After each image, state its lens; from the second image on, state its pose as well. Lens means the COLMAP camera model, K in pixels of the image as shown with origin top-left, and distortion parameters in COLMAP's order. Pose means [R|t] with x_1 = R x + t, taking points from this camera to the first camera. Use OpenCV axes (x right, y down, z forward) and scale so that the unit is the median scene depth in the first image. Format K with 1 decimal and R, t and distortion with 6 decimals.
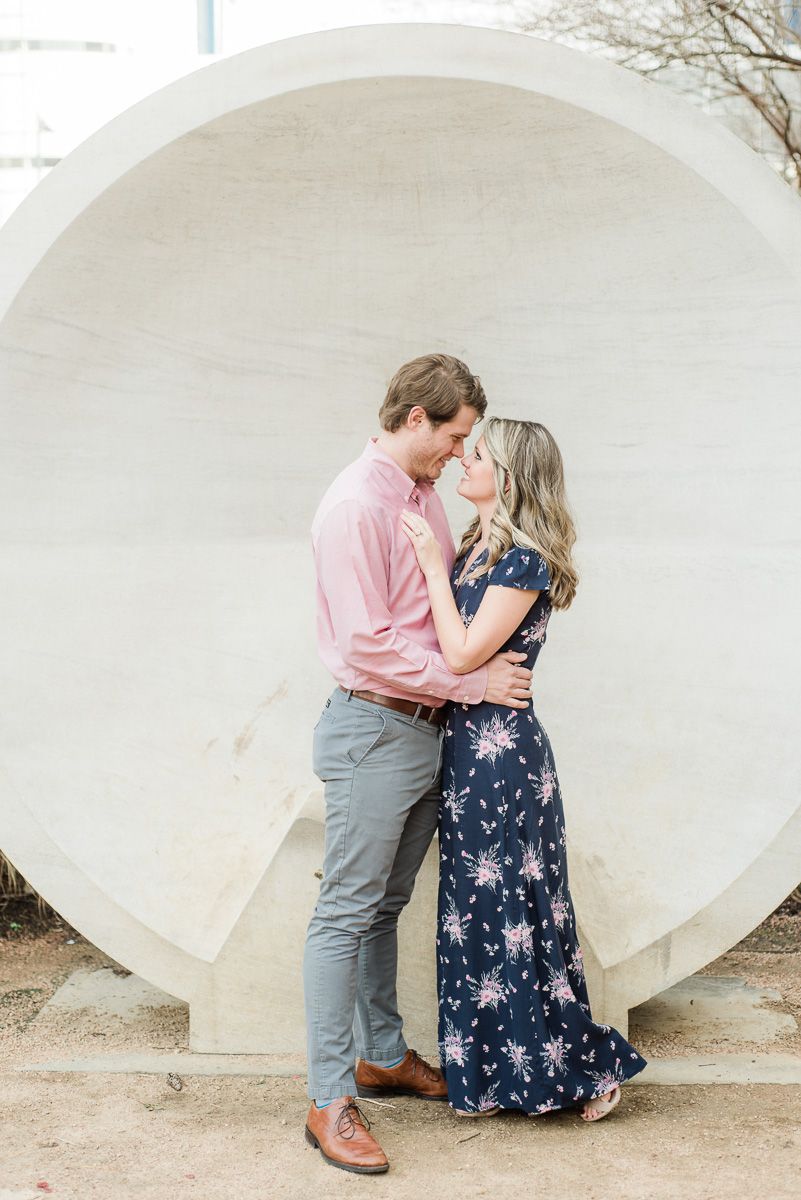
lens RADIAL K [[1431.5, 0, 400.5], [0, 1431.5, 600.0], [0, 0, 1]] dist [0.007318, -0.037698]
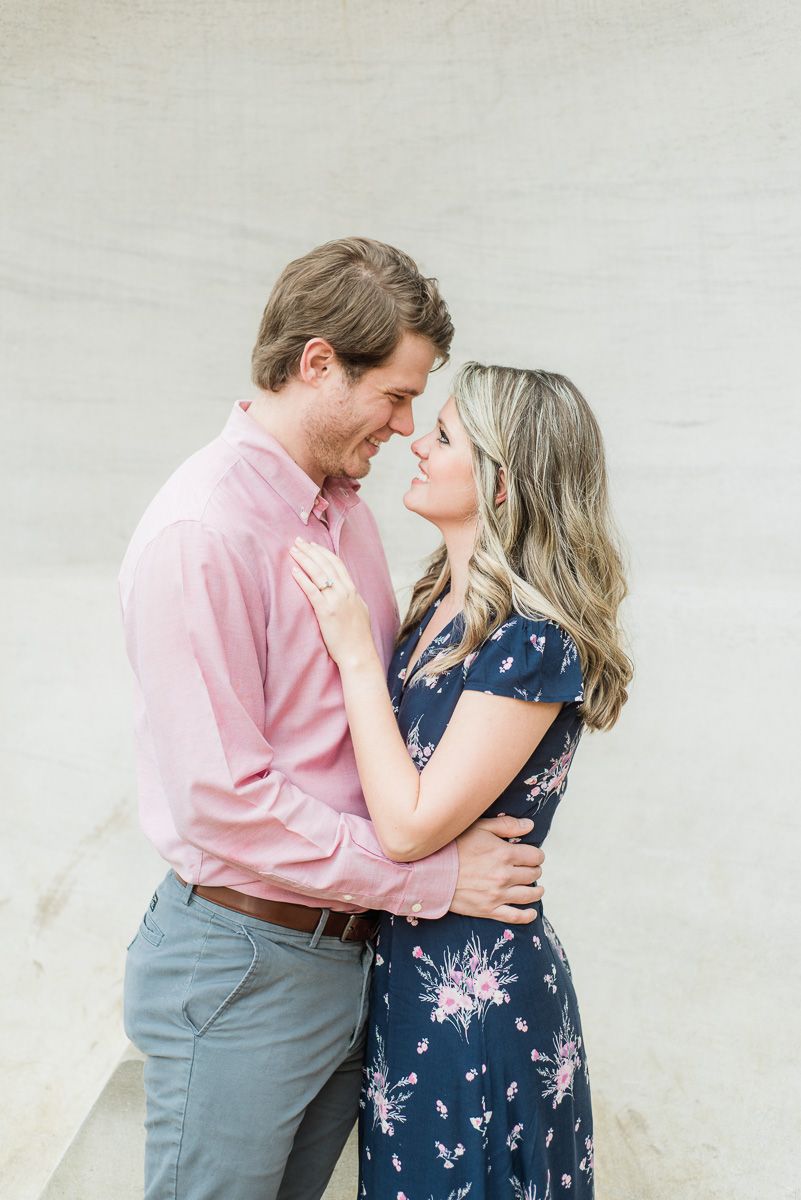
lens RADIAL K [[1489.2, 0, 334.9], [0, 1489.2, 598.1], [0, 0, 1]] dist [-0.032340, 0.002253]
pose [[0.999817, 0.010707, -0.015861, 0.024078], [-0.010650, 0.999937, 0.003665, -0.042996], [0.015899, -0.003495, 0.999867, 0.456963]]
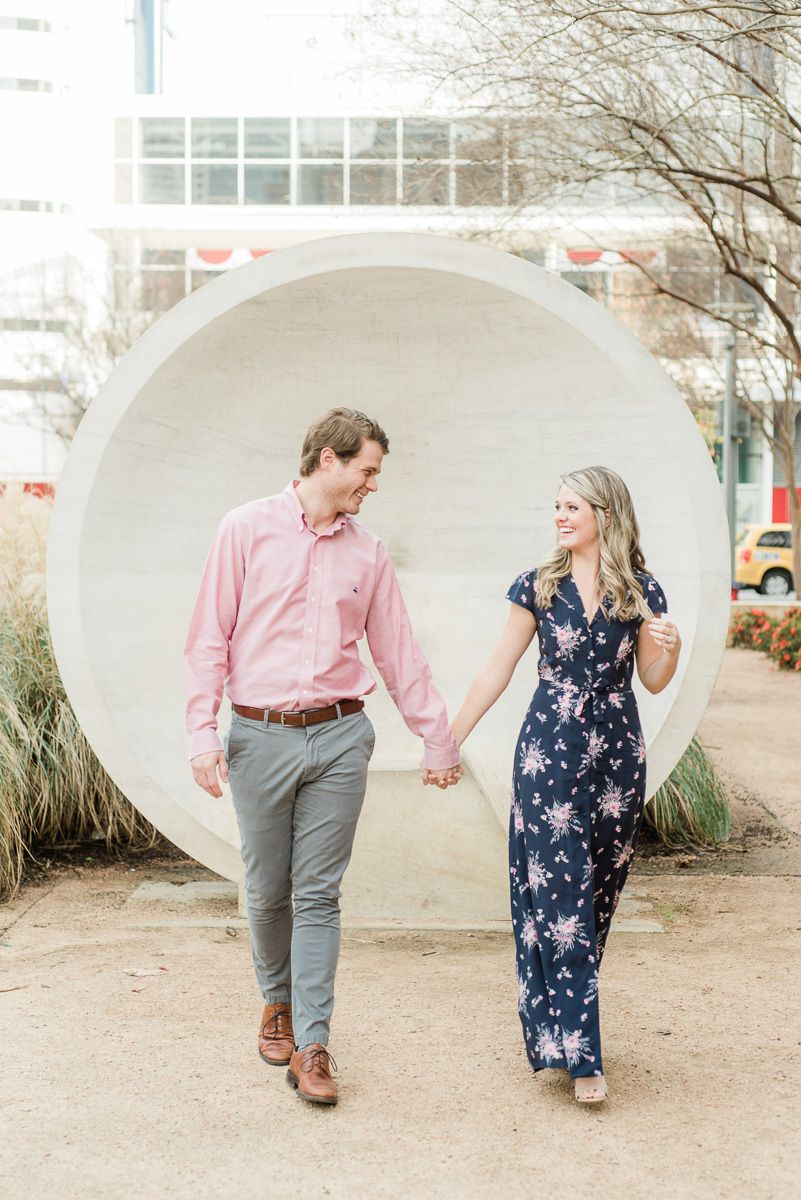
lens RADIAL K [[1431.5, 0, 400.5], [0, 1431.5, 600.0], [0, 0, 1]] dist [0.007318, -0.037698]
pose [[0.999374, 0.008093, 0.034439, -0.038593], [-0.006693, 0.999154, -0.040576, 0.055371], [-0.034738, 0.040320, 0.998583, -0.551652]]
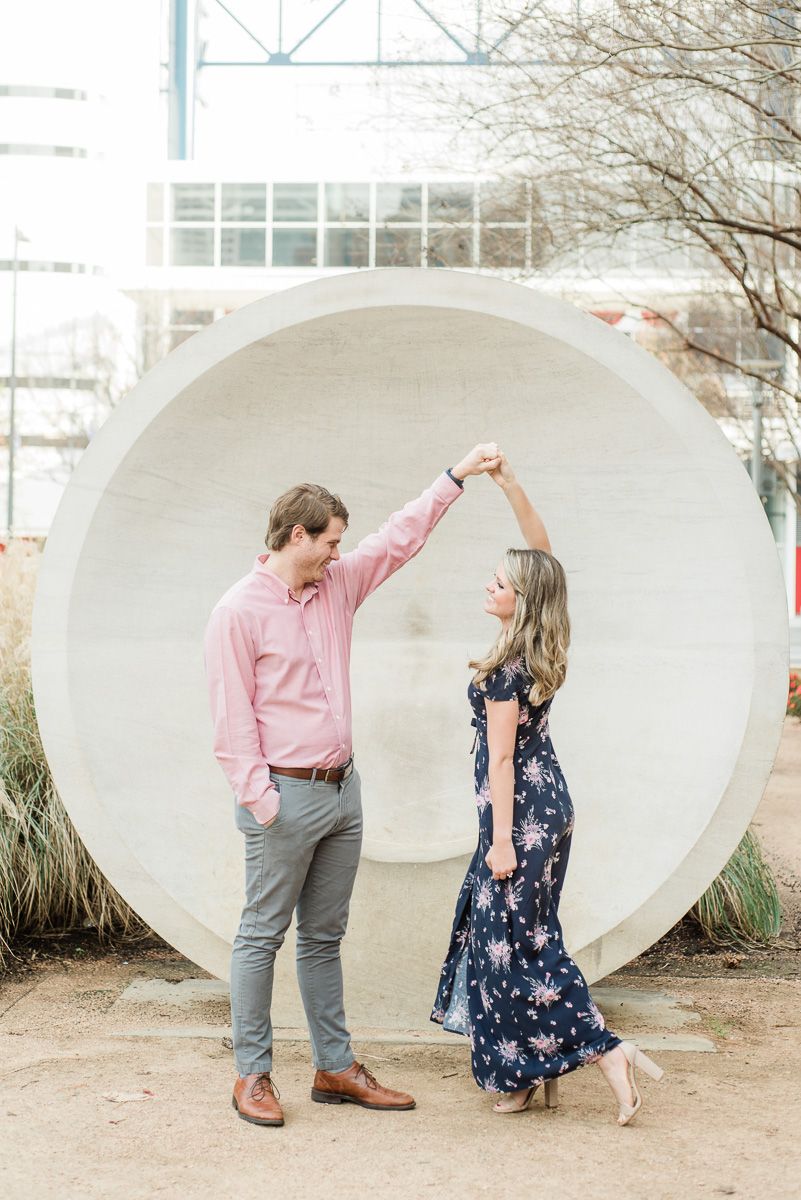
lens RADIAL K [[1431.5, 0, 400.5], [0, 1431.5, 600.0], [0, 0, 1]] dist [0.007318, -0.037698]
pose [[0.999708, 0.015685, 0.018375, -0.030912], [-0.014166, 0.996692, -0.080031, 0.033159], [-0.019569, 0.079747, 0.996623, -0.392351]]
